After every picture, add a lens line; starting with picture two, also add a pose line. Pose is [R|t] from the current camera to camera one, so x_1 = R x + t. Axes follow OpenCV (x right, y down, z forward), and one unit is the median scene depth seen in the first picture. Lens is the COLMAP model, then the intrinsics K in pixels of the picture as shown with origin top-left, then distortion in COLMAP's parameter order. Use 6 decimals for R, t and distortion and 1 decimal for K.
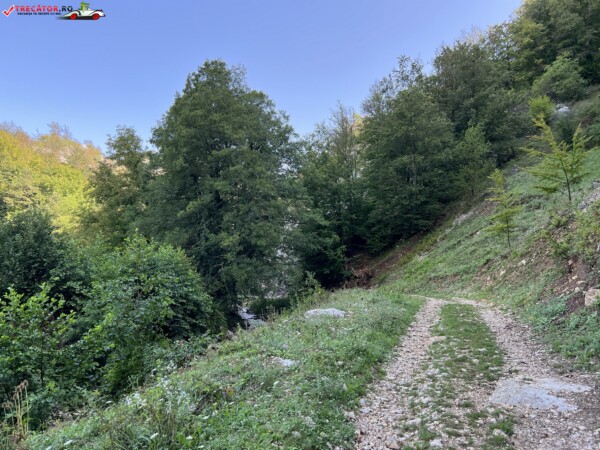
lens RADIAL K [[459.1, 0, 300.1], [0, 459.1, 224.6], [0, 0, 1]] dist [0.030035, -0.027964]
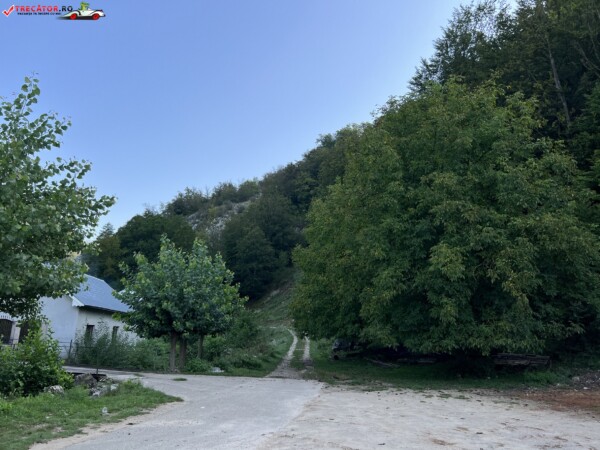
lens RADIAL K [[459.1, 0, 303.5], [0, 459.1, 226.2], [0, 0, 1]] dist [0.030035, -0.027964]
pose [[0.887662, 0.110624, 0.447011, -0.544990], [-0.076032, 0.992602, -0.094661, -0.133419], [-0.454176, 0.050040, 0.889506, -1.035034]]
